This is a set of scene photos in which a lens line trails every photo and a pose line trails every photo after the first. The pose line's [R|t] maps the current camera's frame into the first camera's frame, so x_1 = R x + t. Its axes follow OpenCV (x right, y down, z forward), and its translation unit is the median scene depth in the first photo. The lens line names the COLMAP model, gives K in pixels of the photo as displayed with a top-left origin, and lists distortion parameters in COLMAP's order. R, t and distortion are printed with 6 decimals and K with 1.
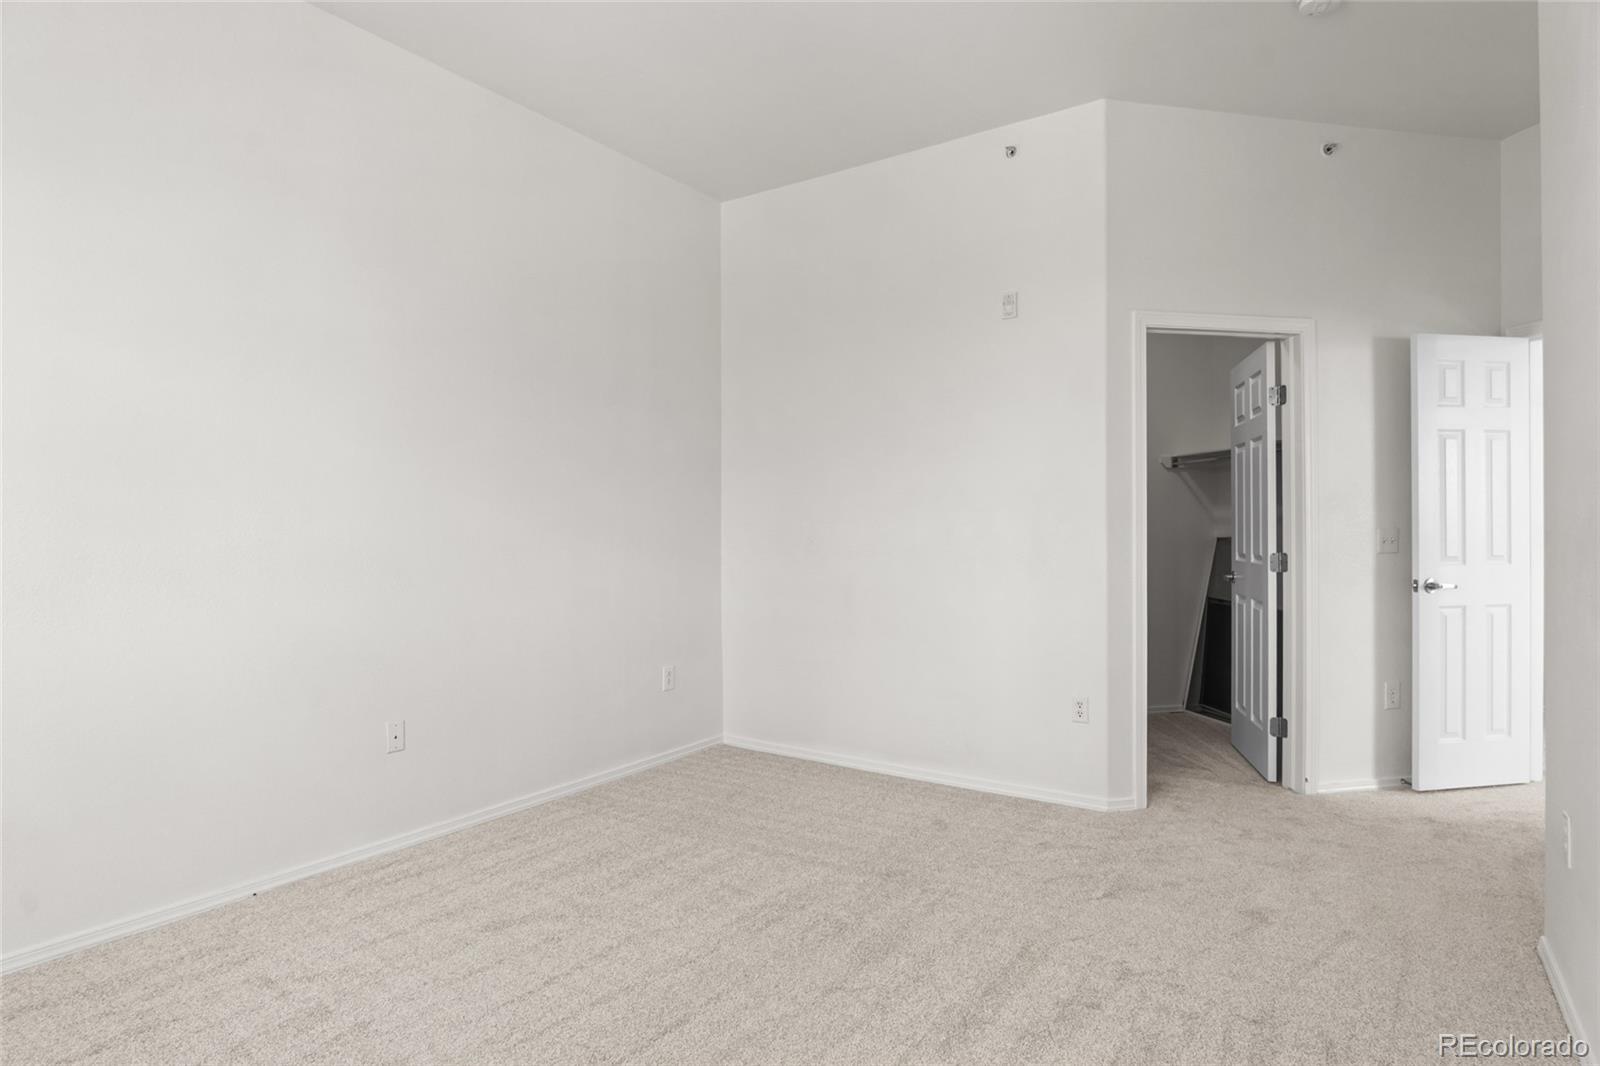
lens RADIAL K [[866.0, 0, 804.3], [0, 866.0, 525.1], [0, 0, 1]] dist [-0.024155, 0.000668]
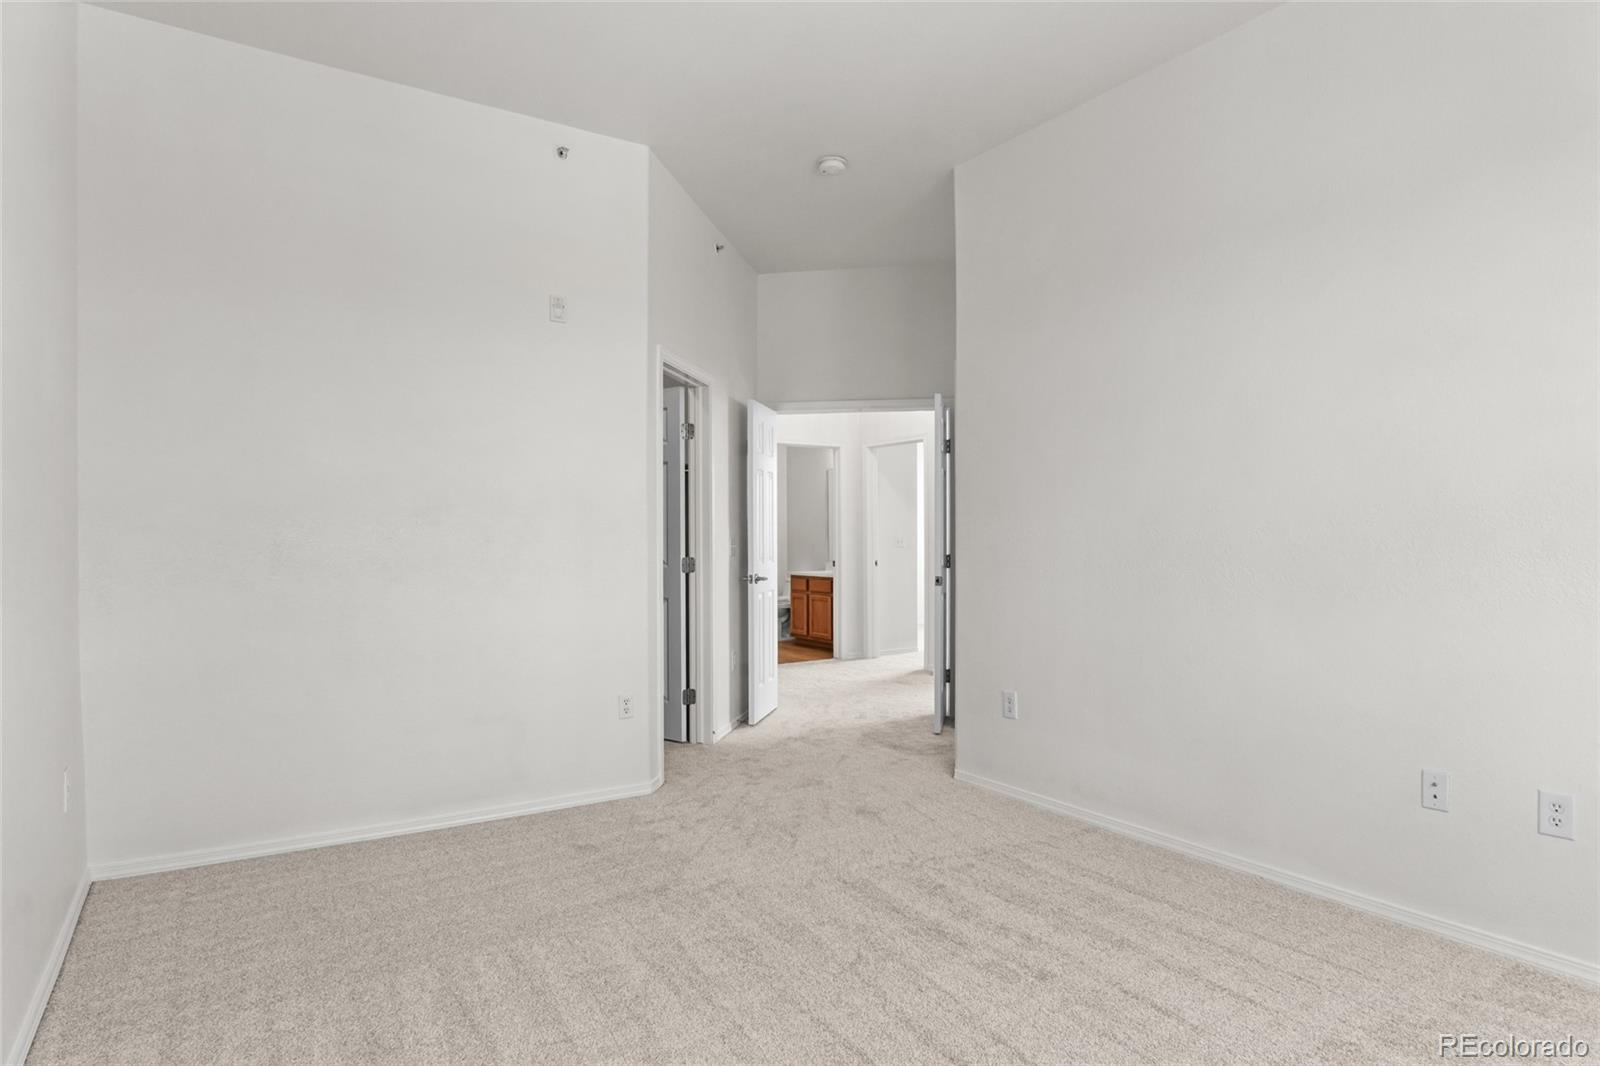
lens RADIAL K [[875.0, 0, 800.1], [0, 875.0, 539.6], [0, 0, 1]] dist [-0.026239, -0.000252]
pose [[0.381954, 0.002095, 0.924179, -0.573168], [-0.014656, 0.999885, 0.003791, -0.001056], [-0.924065, -0.014993, 0.381941, 0.369874]]
